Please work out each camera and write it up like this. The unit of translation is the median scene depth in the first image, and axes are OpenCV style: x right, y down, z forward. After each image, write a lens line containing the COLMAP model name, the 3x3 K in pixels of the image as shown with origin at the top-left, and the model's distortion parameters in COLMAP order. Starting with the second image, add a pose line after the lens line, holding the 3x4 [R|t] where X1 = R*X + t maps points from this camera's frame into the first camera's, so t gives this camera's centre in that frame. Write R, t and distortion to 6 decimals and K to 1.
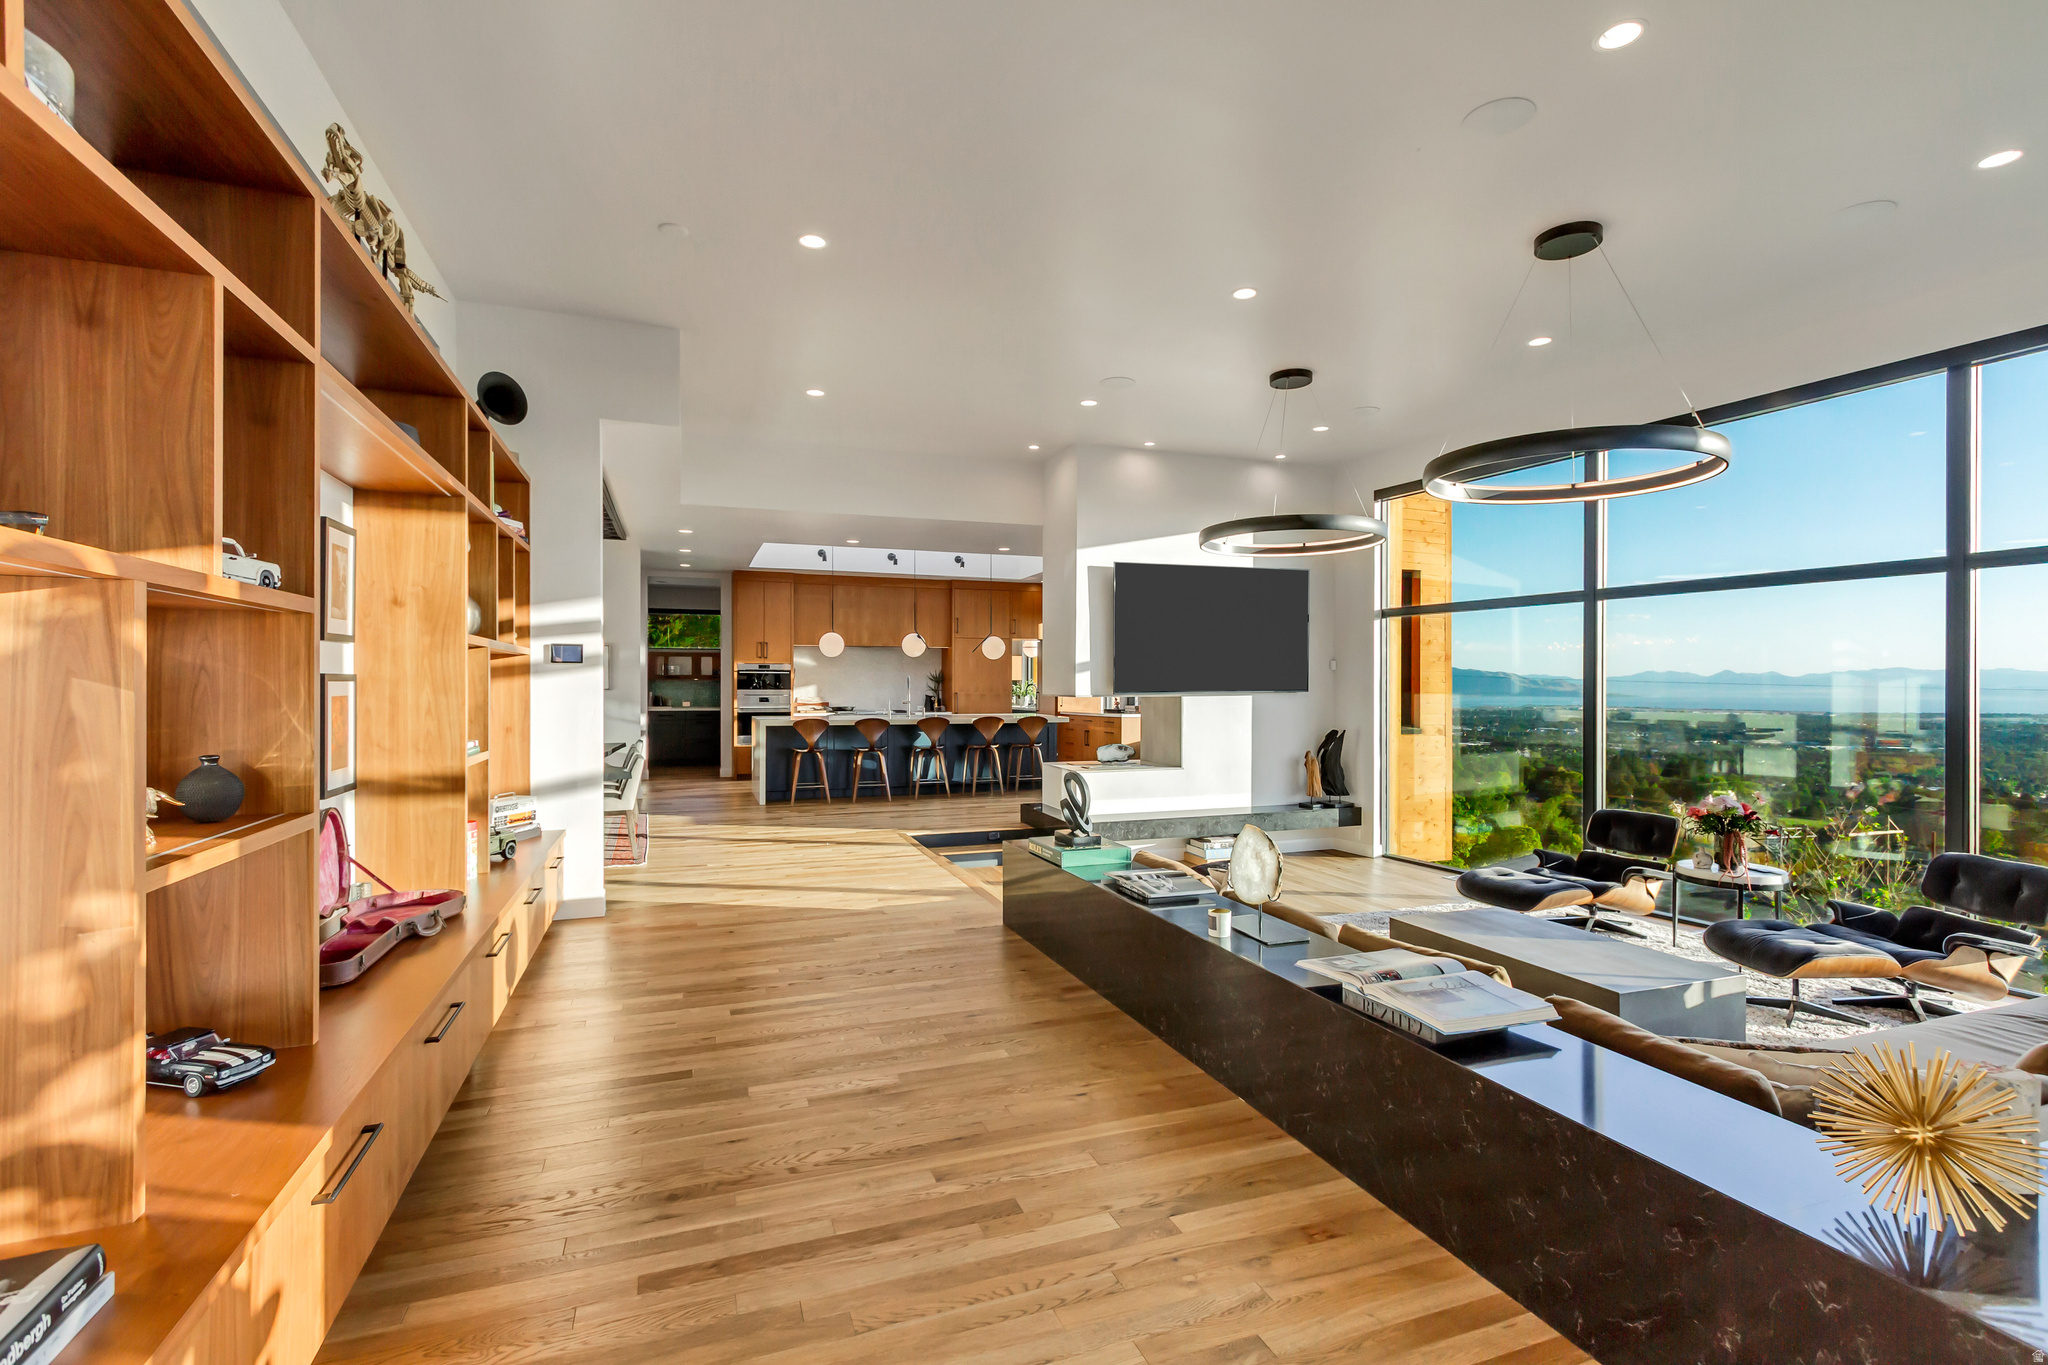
lens RADIAL K [[936.8, 0, 1024.3], [0, 936.8, 688.6], [0, 0, 1]] dist [0.005670, -0.001214]
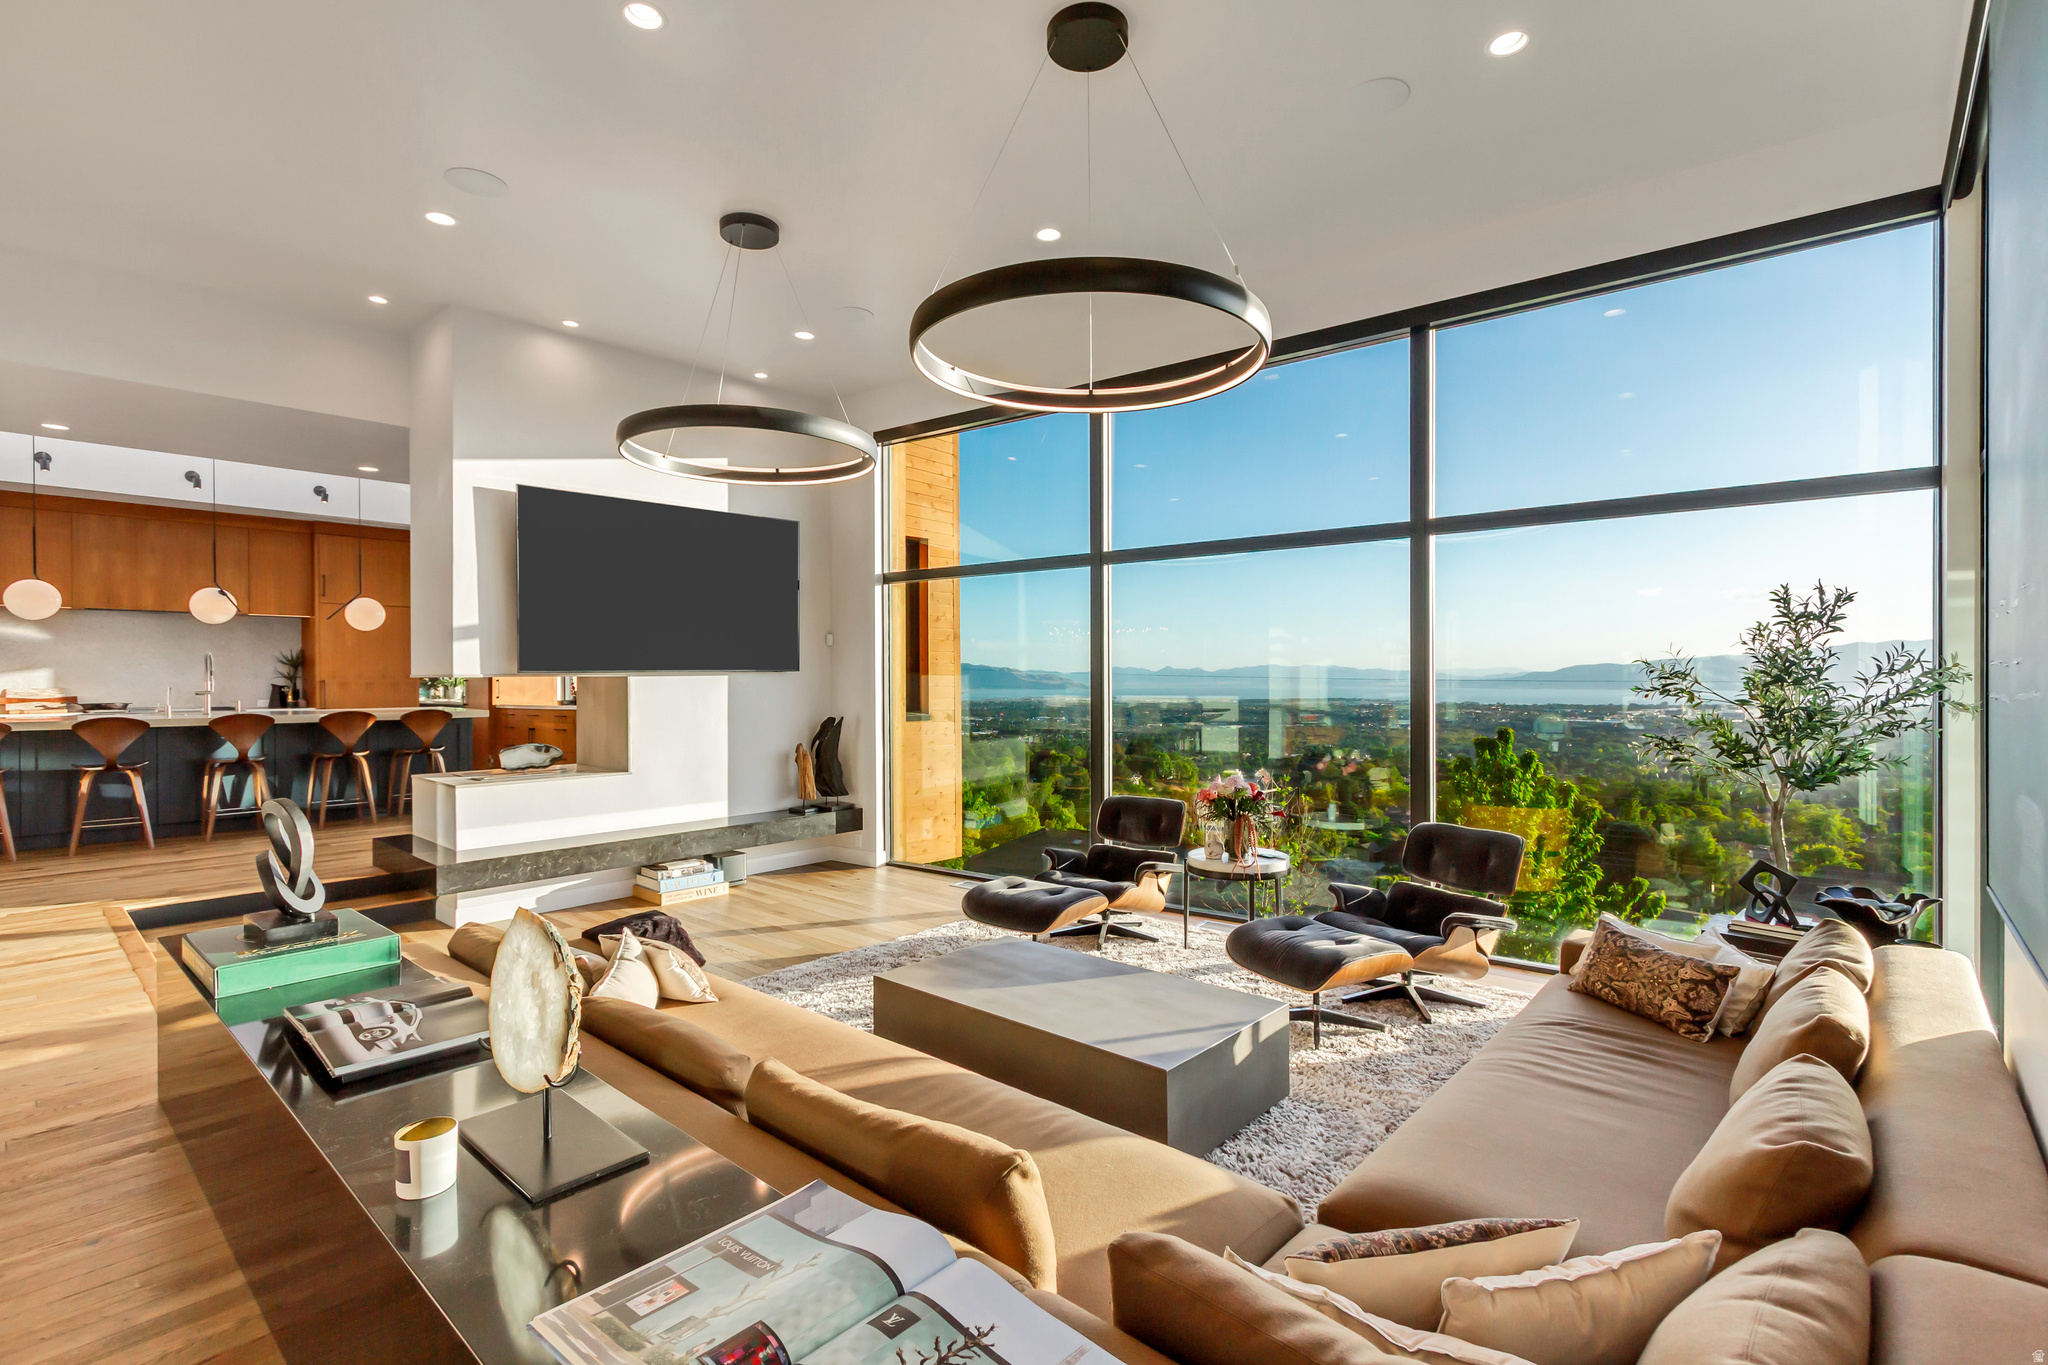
lens RADIAL K [[936.8, 0, 1024.3], [0, 936.8, 688.6], [0, 0, 1]] dist [0.005670, -0.001214]
pose [[0.882331, -0.009189, 0.470539, 0.095586], [0.007061, 0.999955, 0.006289, 0.015335], [-0.470576, -0.002227, 0.882357, 0.194508]]
